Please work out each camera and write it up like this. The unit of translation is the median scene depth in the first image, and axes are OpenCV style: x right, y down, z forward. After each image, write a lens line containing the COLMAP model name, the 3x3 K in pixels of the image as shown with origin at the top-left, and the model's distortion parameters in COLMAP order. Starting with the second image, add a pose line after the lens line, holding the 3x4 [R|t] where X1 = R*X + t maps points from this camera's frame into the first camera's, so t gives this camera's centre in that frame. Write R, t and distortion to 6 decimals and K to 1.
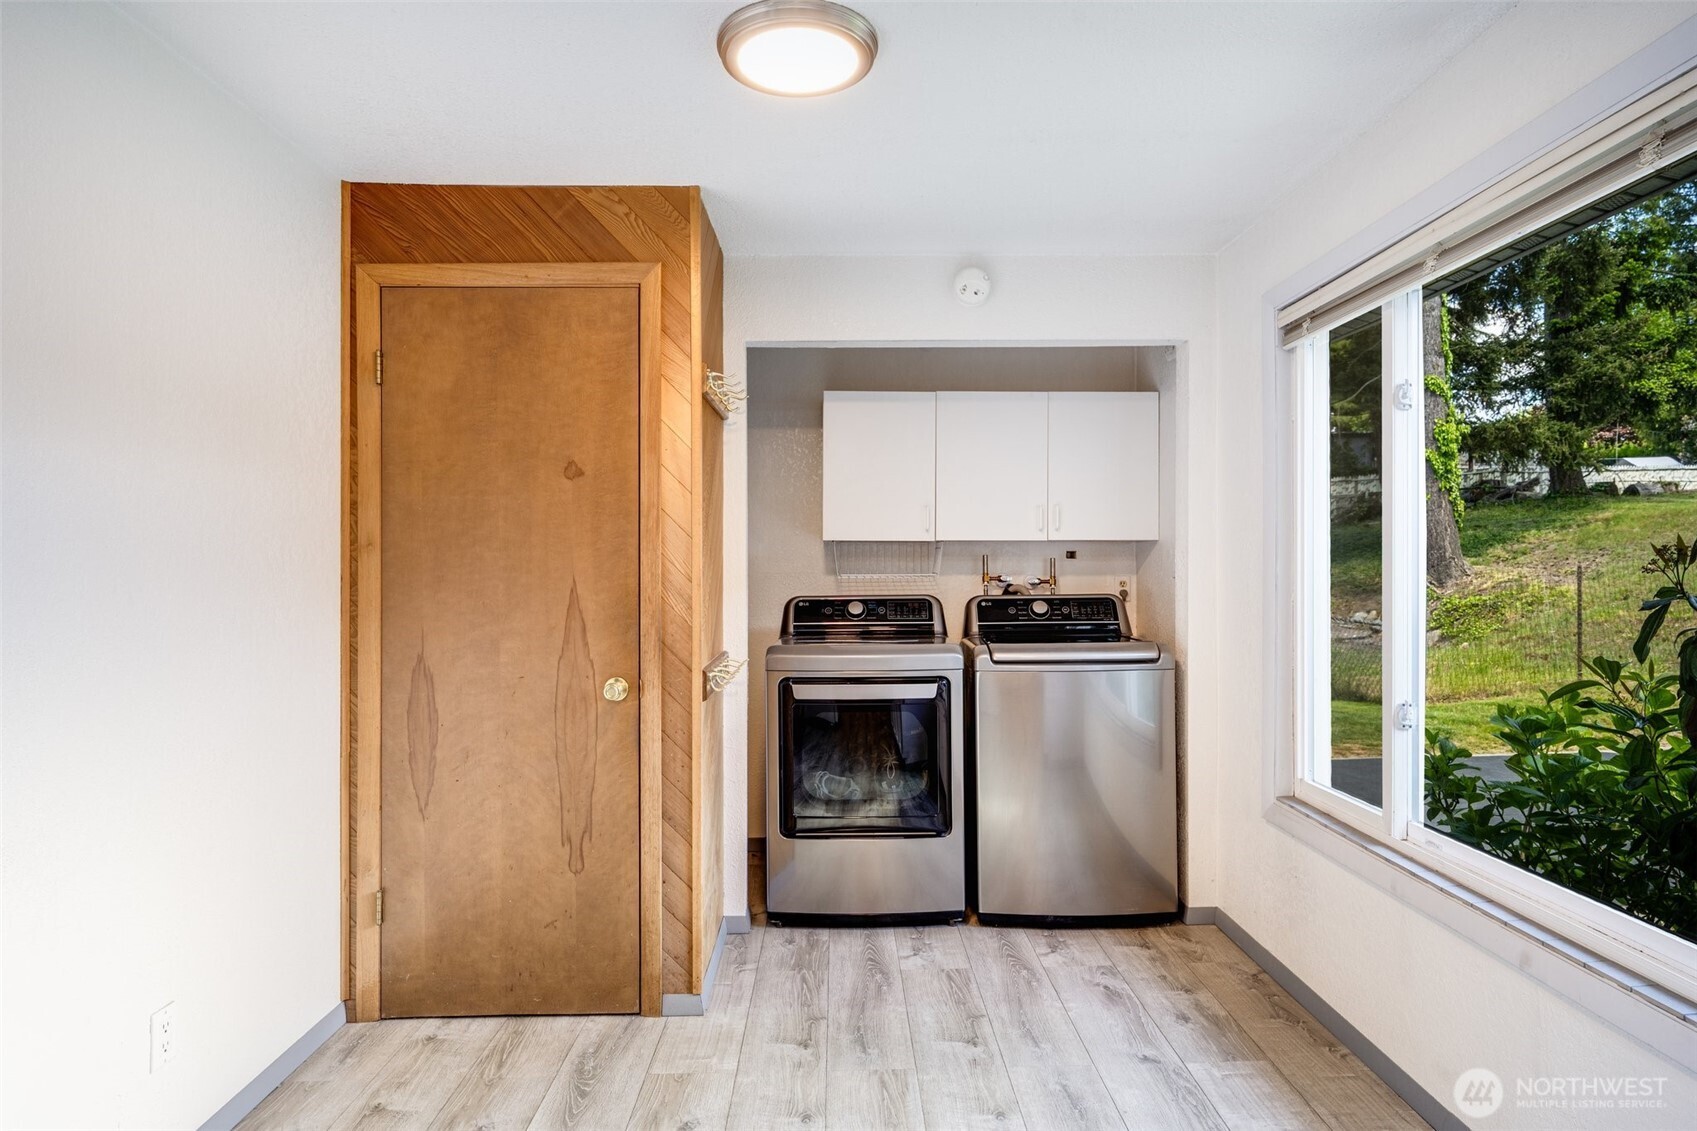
lens RADIAL K [[978.7, 0, 850.5], [0, 978.7, 562.1], [0, 0, 1]] dist [0.002996, -0.004179]
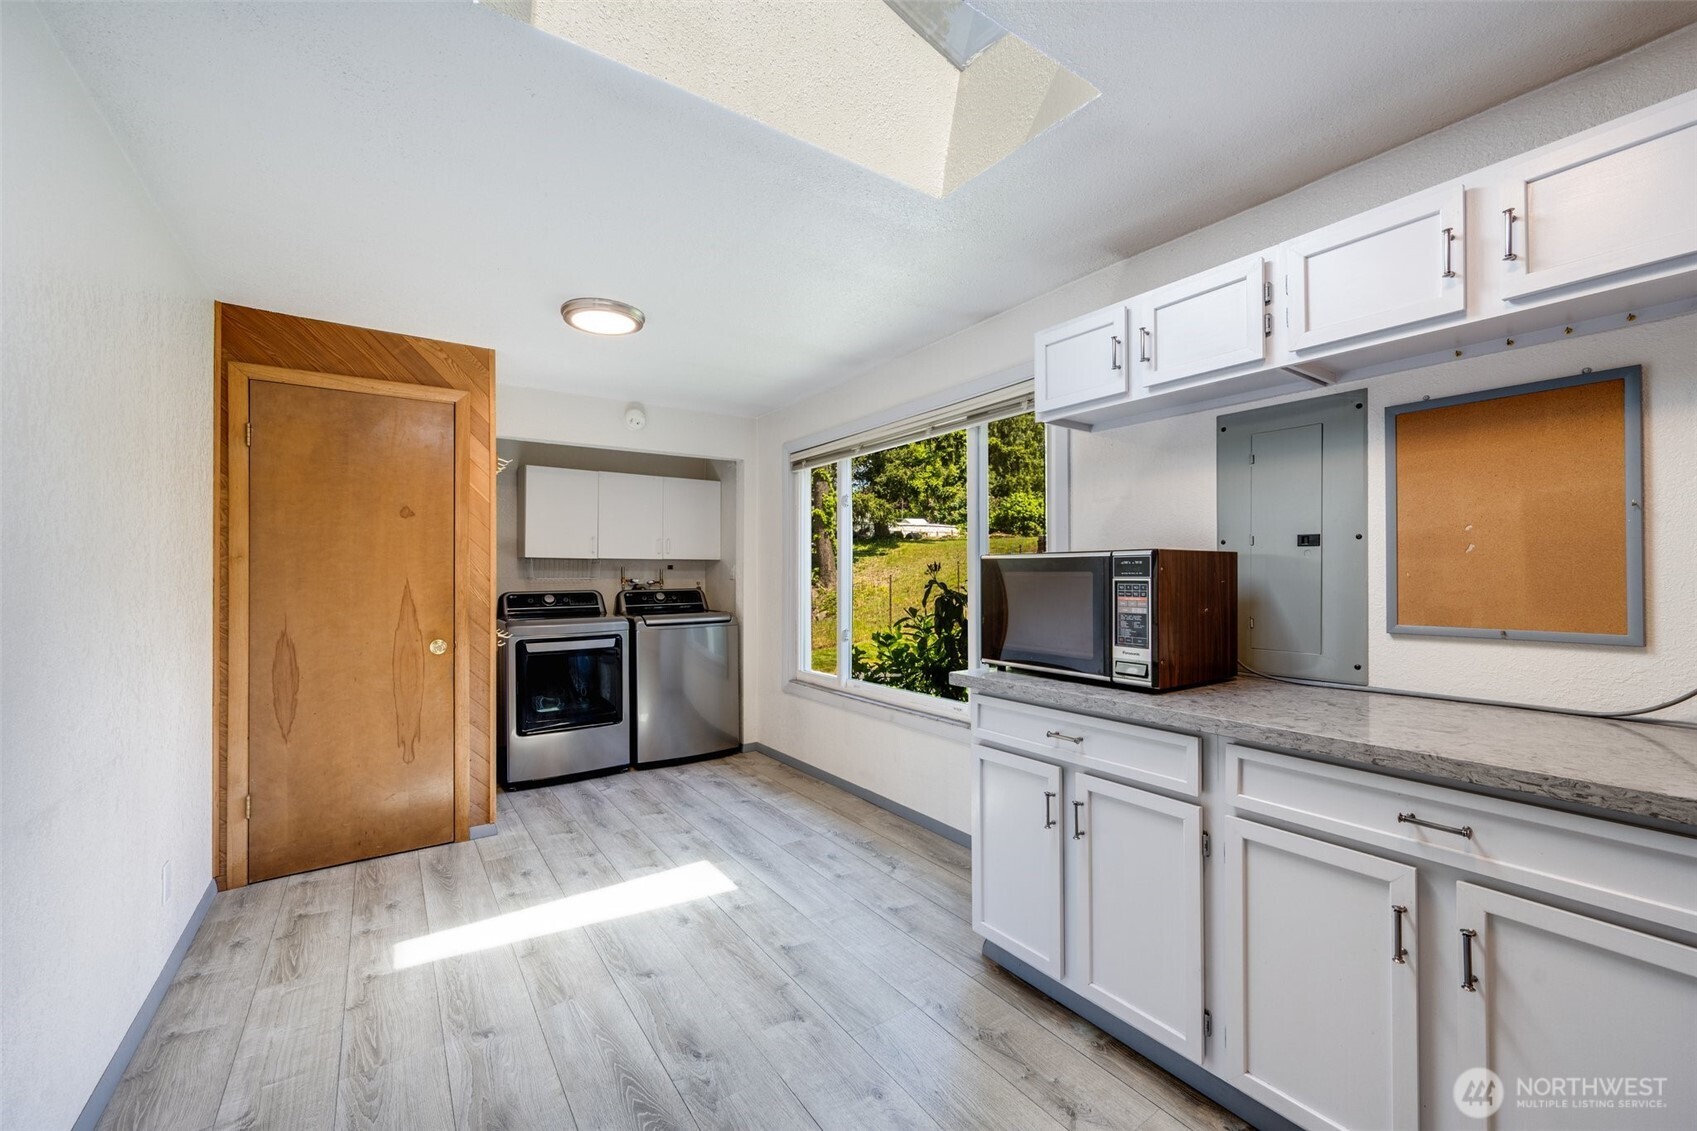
lens RADIAL K [[673.0, 0, 845.0], [0, 673.0, 568.8], [0, 0, 1]] dist [0.000791, -0.000028]
pose [[0.835659, 0.005129, 0.549225, -0.288253], [-0.001243, 0.999971, -0.007448, 0.006264], [-0.549247, 0.005541, 0.835641, -0.316950]]
